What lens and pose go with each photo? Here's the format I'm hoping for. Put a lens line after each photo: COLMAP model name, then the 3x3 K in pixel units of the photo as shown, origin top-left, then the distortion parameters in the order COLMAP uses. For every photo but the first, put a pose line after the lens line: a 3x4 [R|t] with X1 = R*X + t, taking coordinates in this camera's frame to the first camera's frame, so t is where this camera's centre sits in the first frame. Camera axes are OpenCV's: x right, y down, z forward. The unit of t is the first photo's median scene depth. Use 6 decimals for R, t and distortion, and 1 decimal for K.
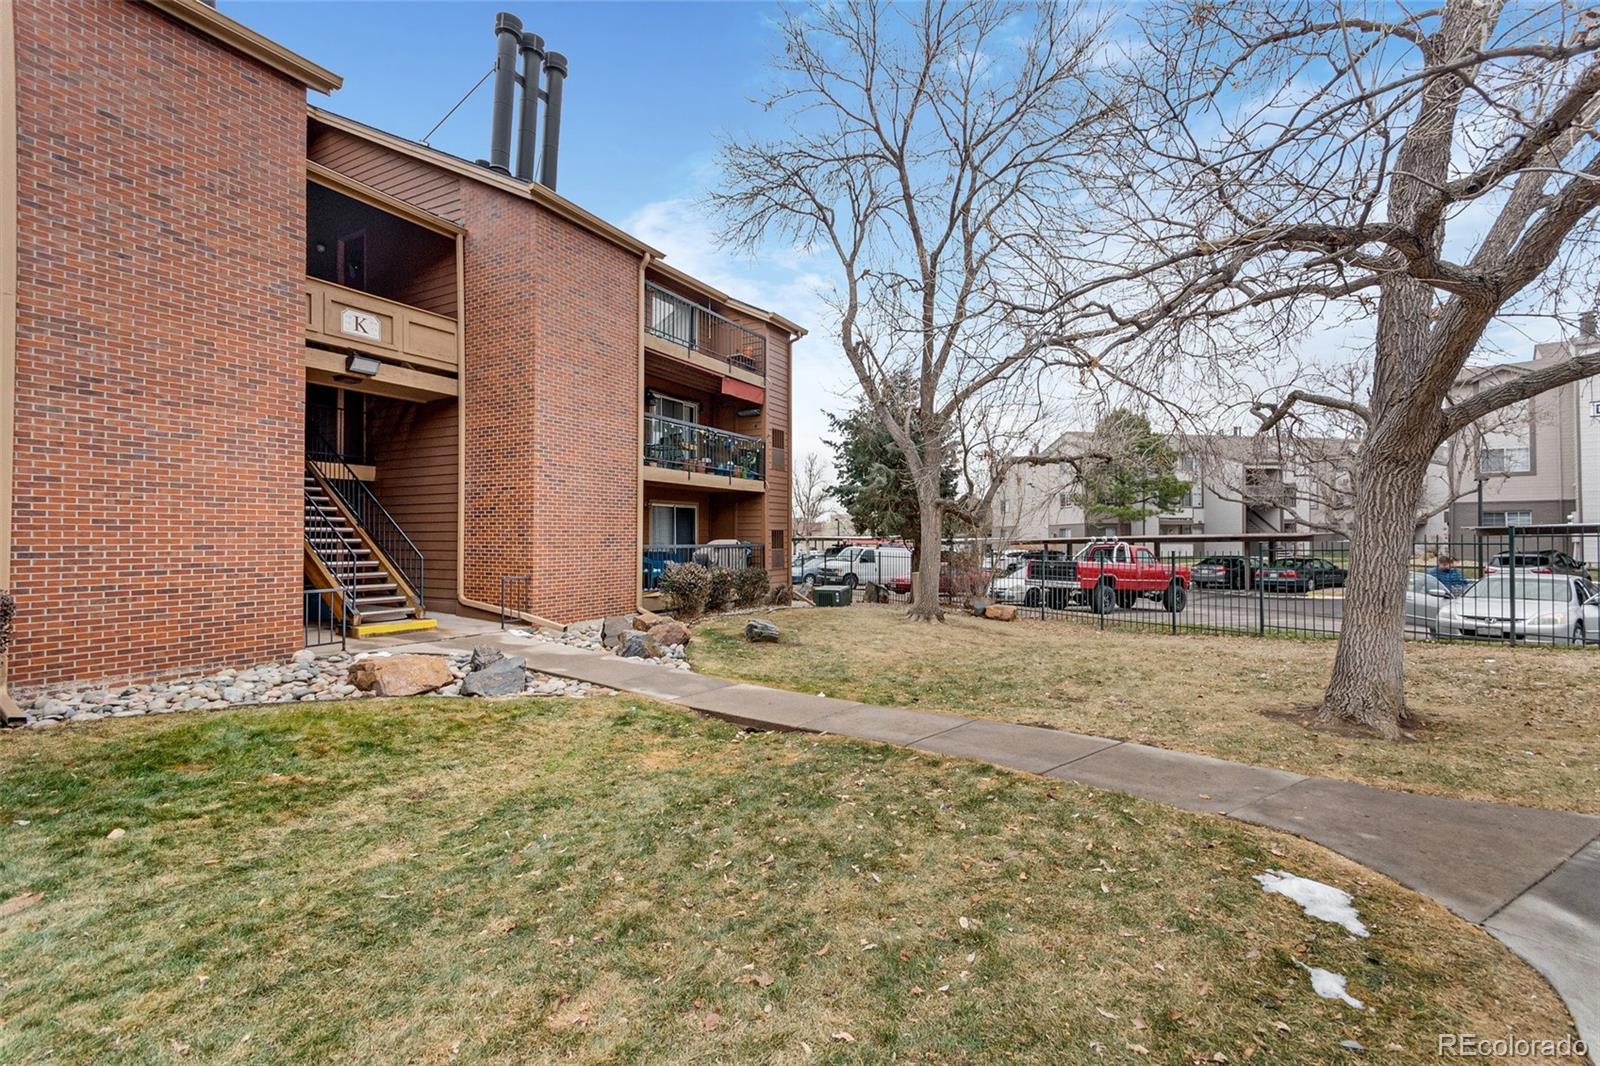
lens RADIAL K [[709.9, 0, 796.2], [0, 709.9, 535.6], [0, 0, 1]] dist [0.003442, -0.000356]
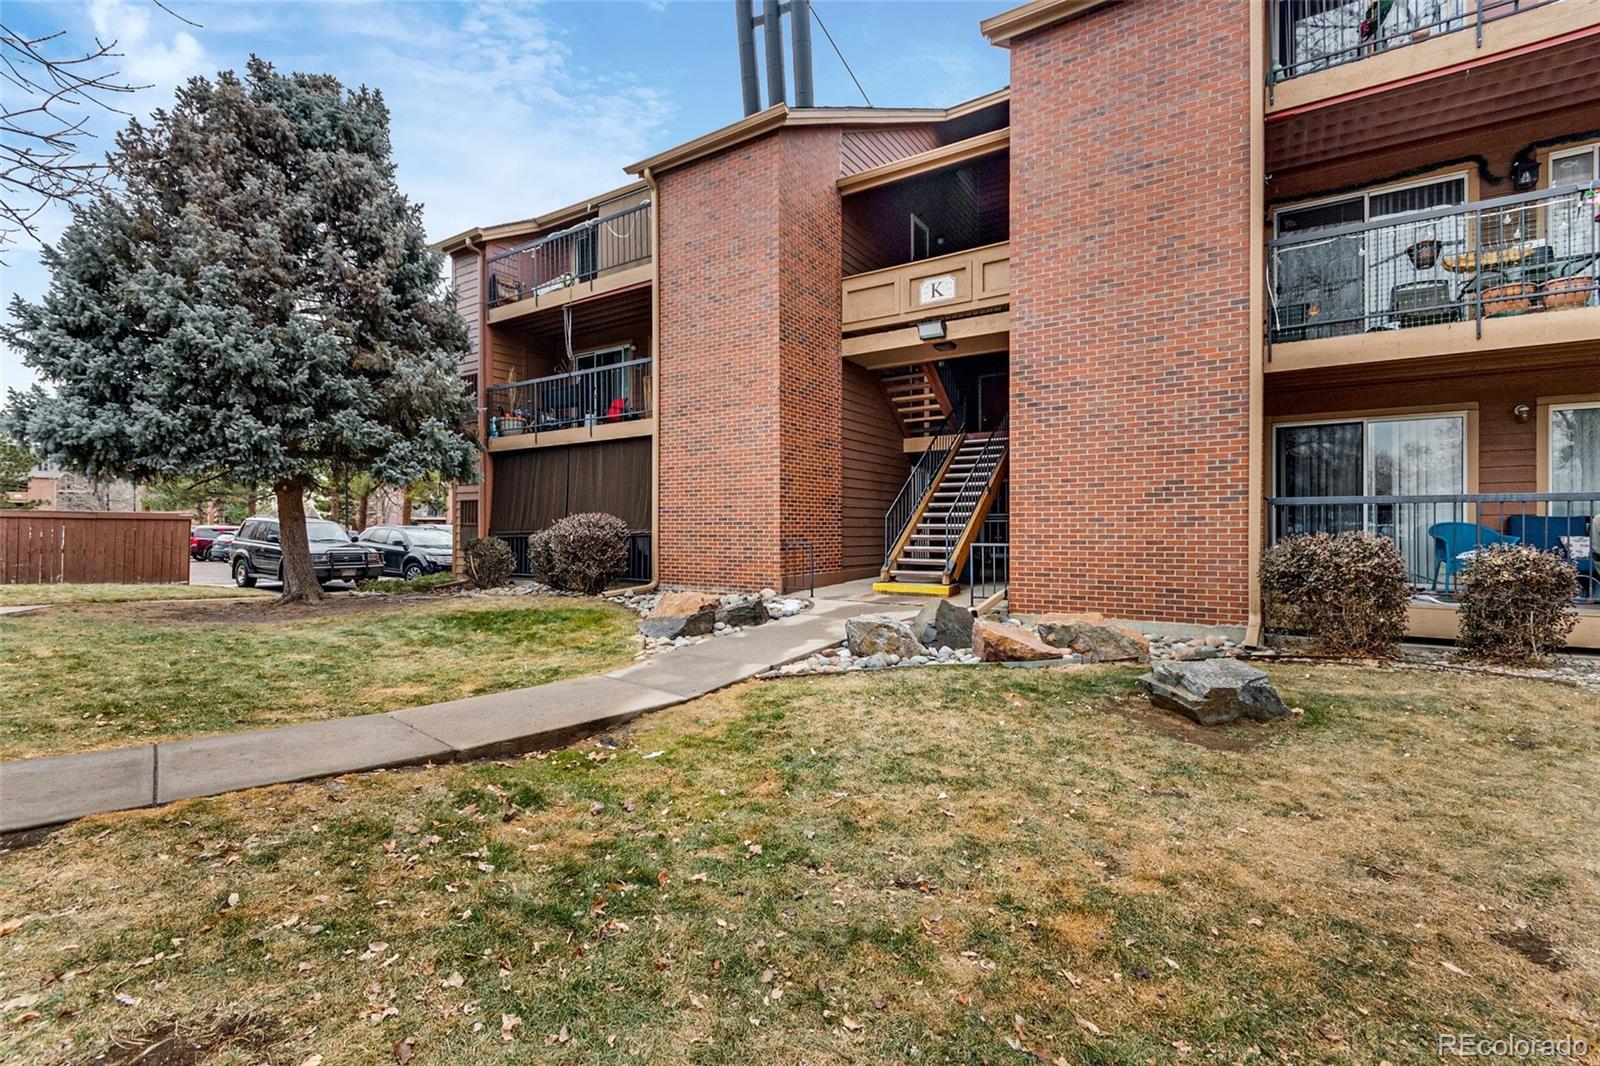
lens RADIAL K [[709.9, 0, 796.2], [0, 709.9, 535.6], [0, 0, 1]] dist [0.003442, -0.000356]
pose [[-0.081517, 0.010308, -0.996619, 0.424333], [0.002900, 0.999945, 0.010105, 0.043817], [0.996668, -0.002066, -0.081542, 0.894341]]
